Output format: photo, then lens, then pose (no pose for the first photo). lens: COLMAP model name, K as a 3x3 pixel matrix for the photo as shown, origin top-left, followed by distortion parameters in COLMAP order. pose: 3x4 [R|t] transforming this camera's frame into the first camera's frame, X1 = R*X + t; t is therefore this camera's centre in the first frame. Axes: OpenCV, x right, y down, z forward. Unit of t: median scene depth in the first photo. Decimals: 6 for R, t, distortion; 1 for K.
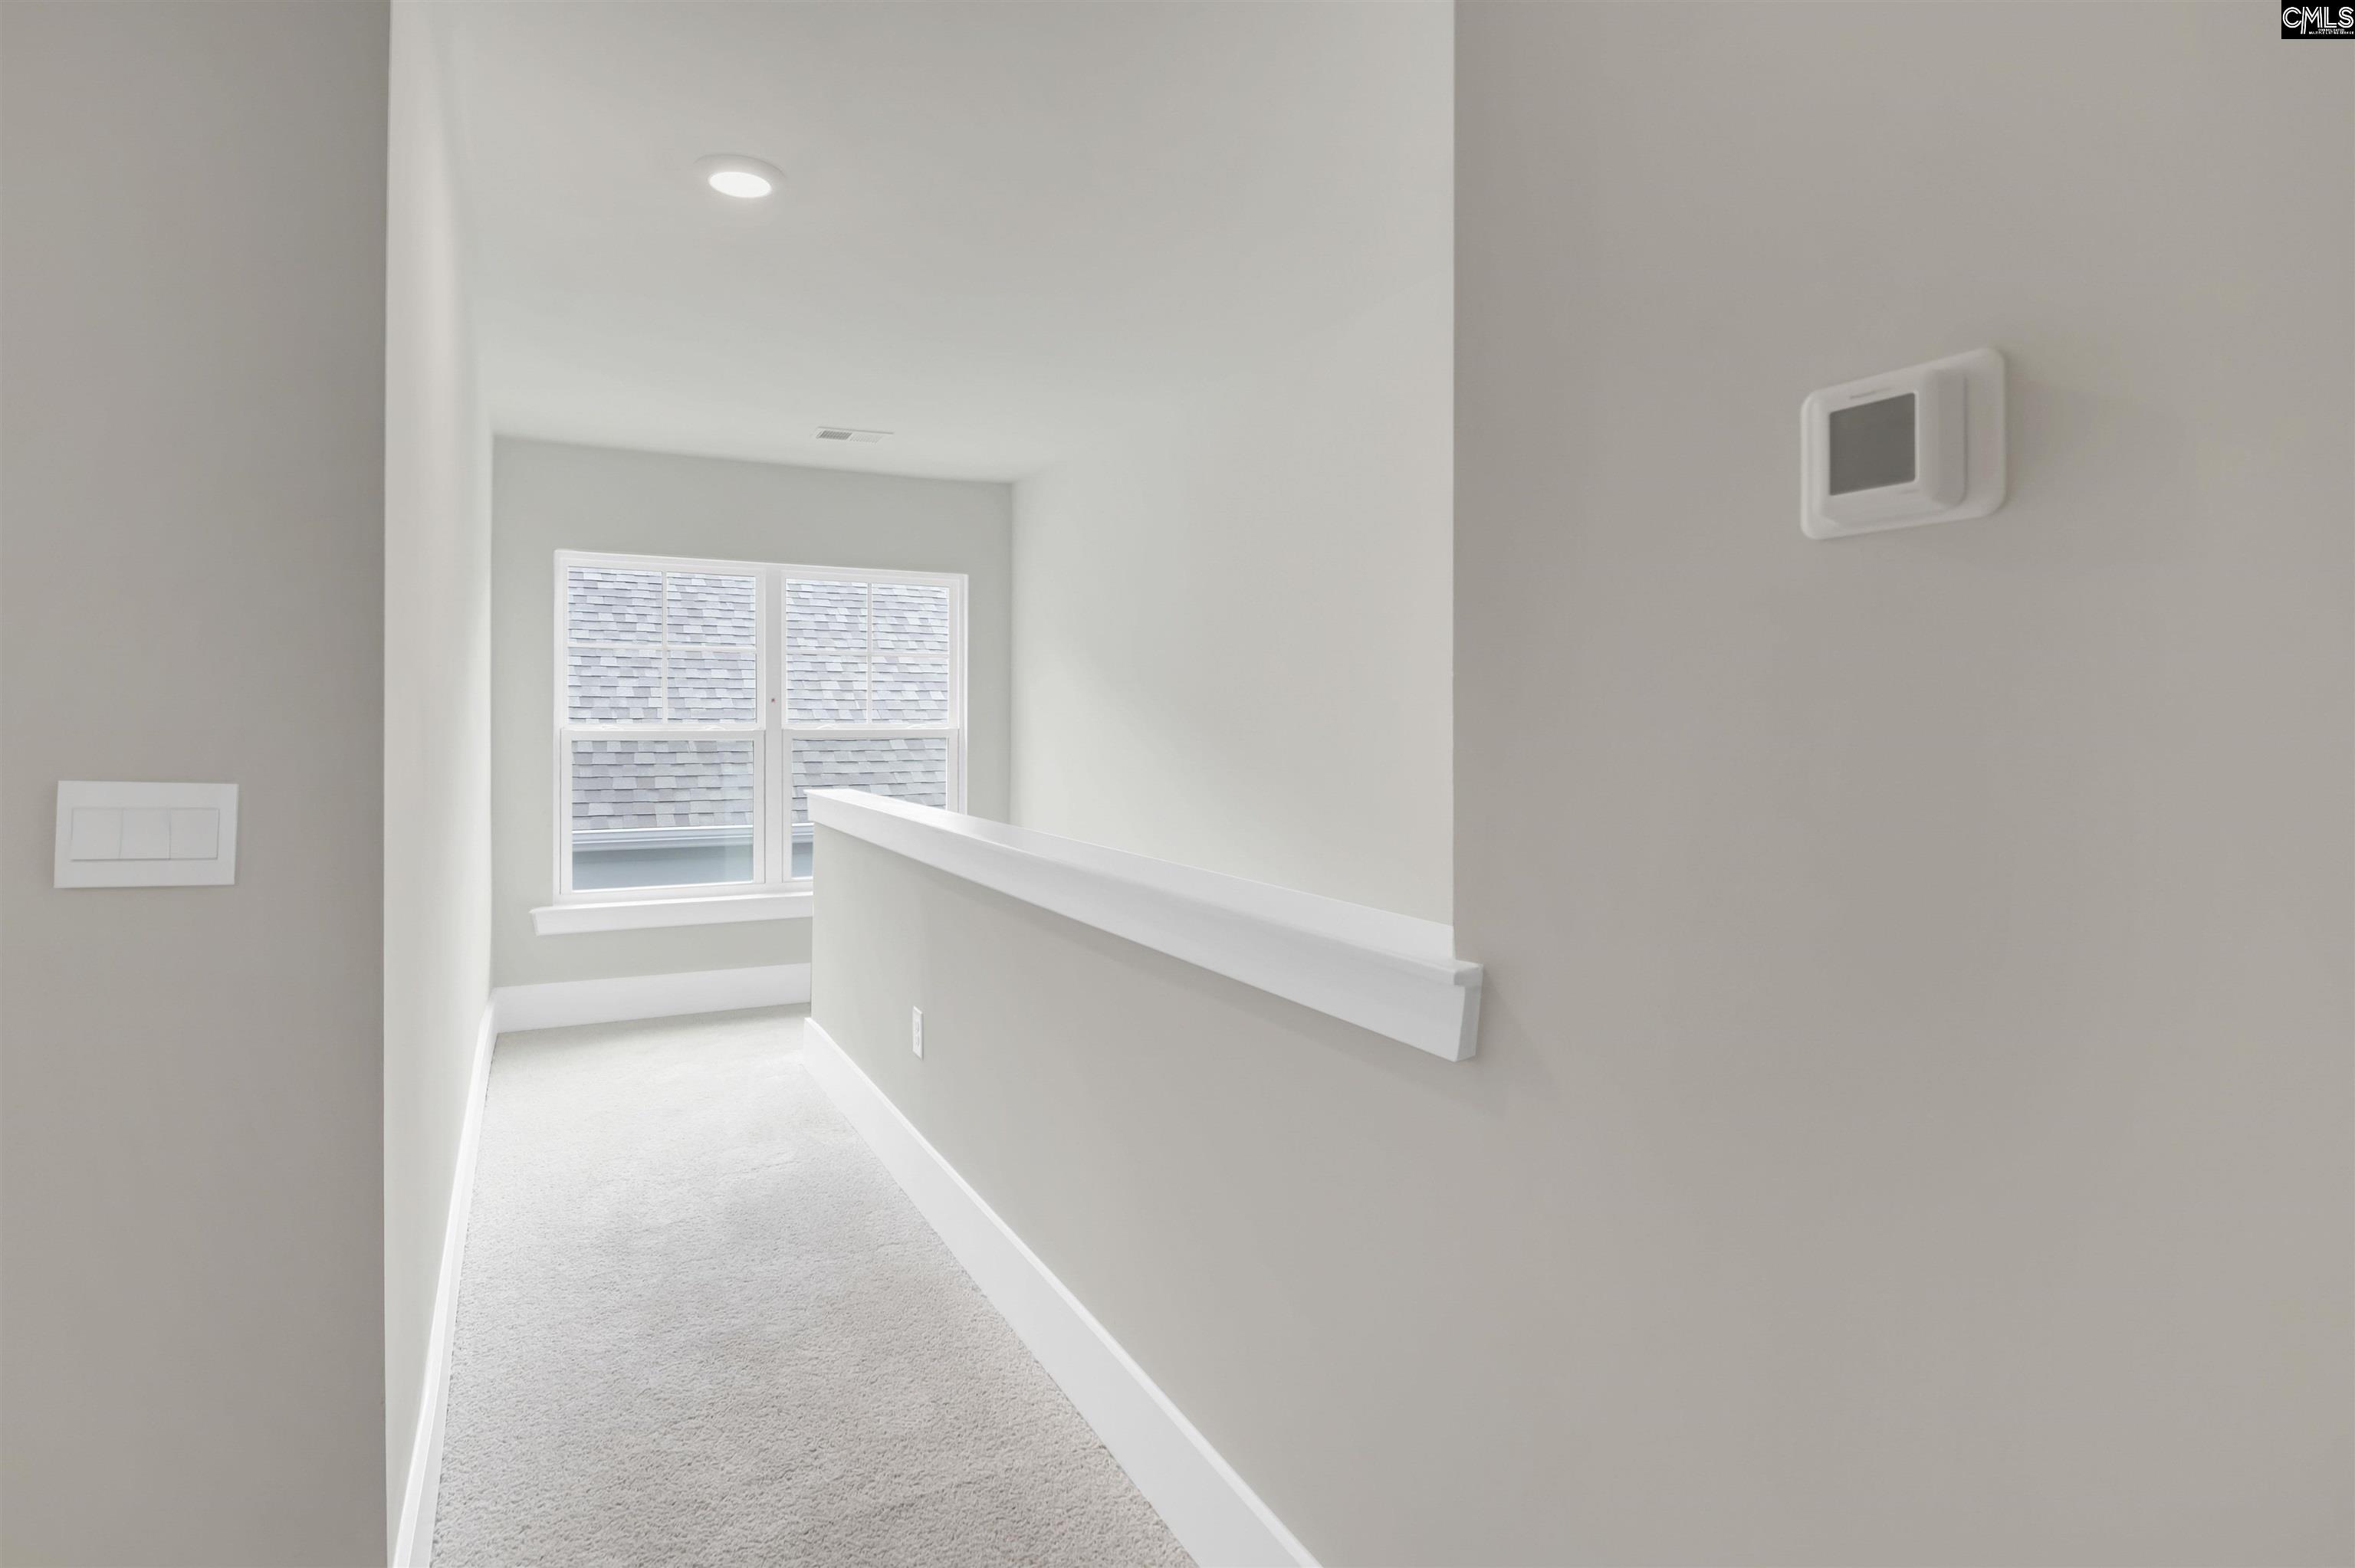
lens RADIAL K [[1183.6, 0, 1122.9], [0, 1183.6, 709.8], [0, 0, 1]] dist [0.005259, -0.011662]
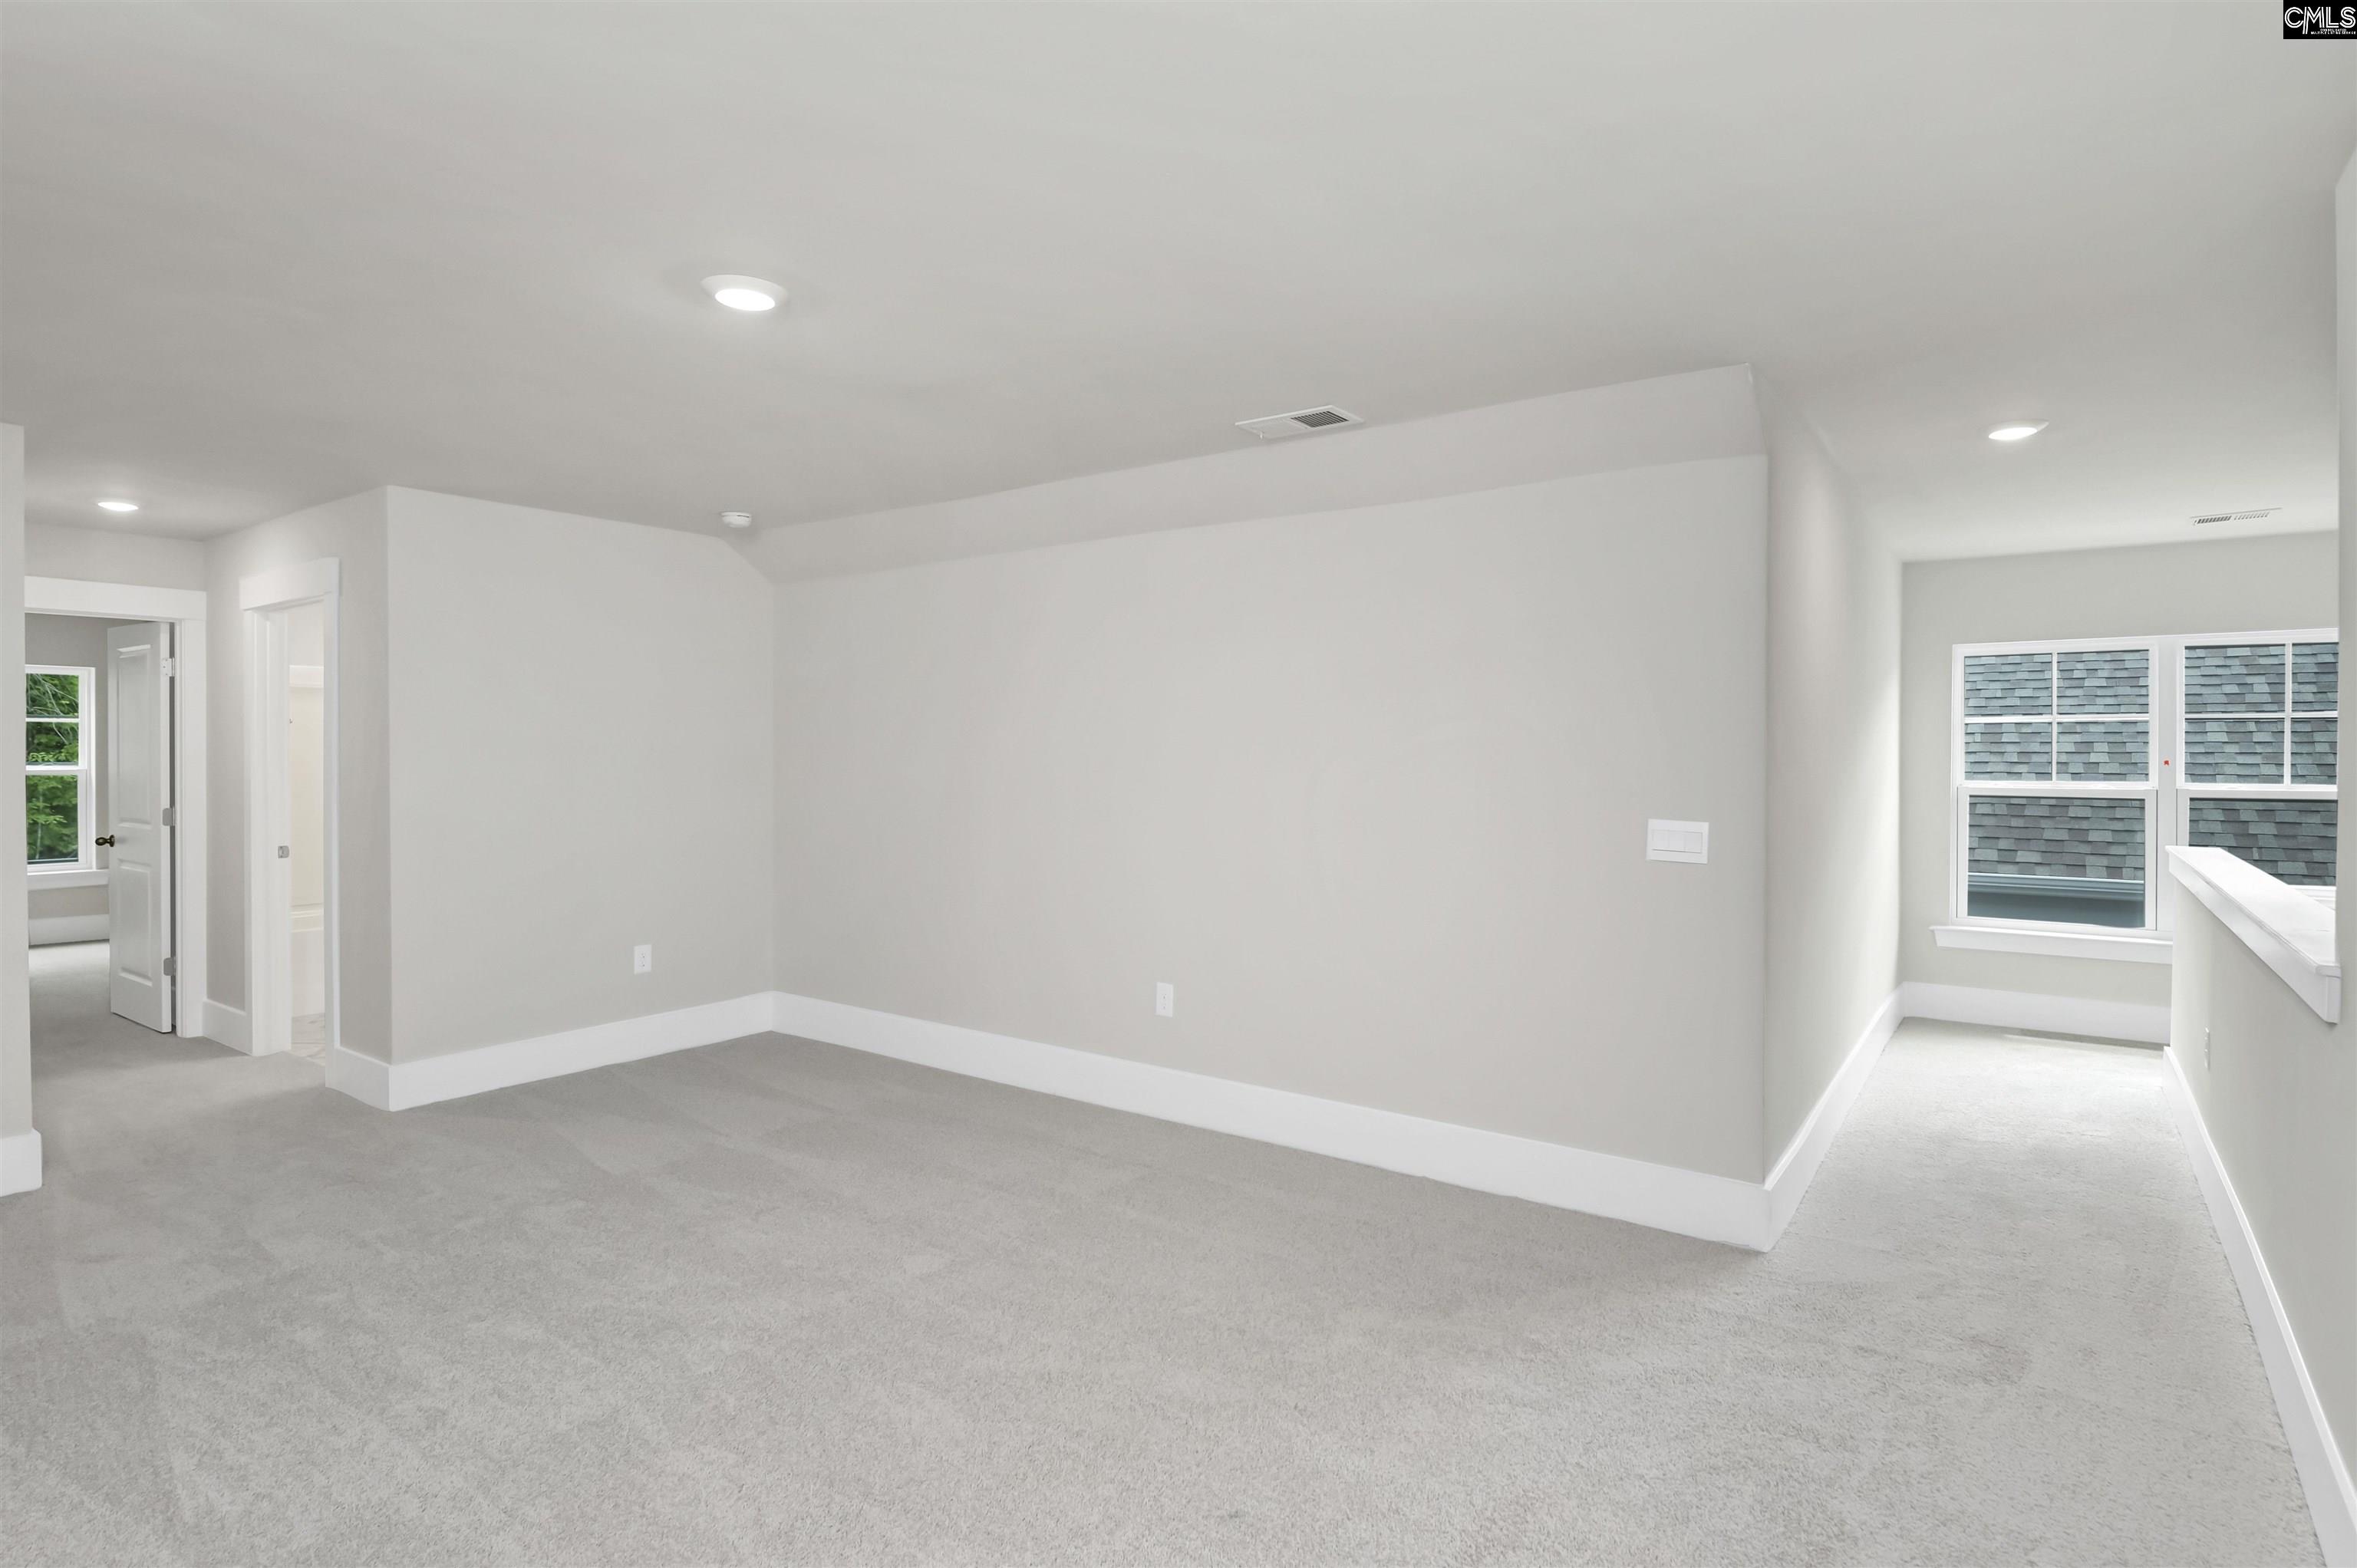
lens RADIAL K [[1184.7, 0, 1178.6], [0, 1184.7, 780.3], [0, 0, 1]] dist [0.005259, -0.011662]
pose [[0.459249, 0.013886, -0.888199, 0.166702], [0.008220, 0.999769, 0.019880, -0.014994], [0.888269, -0.016431, 0.459029, -0.197667]]
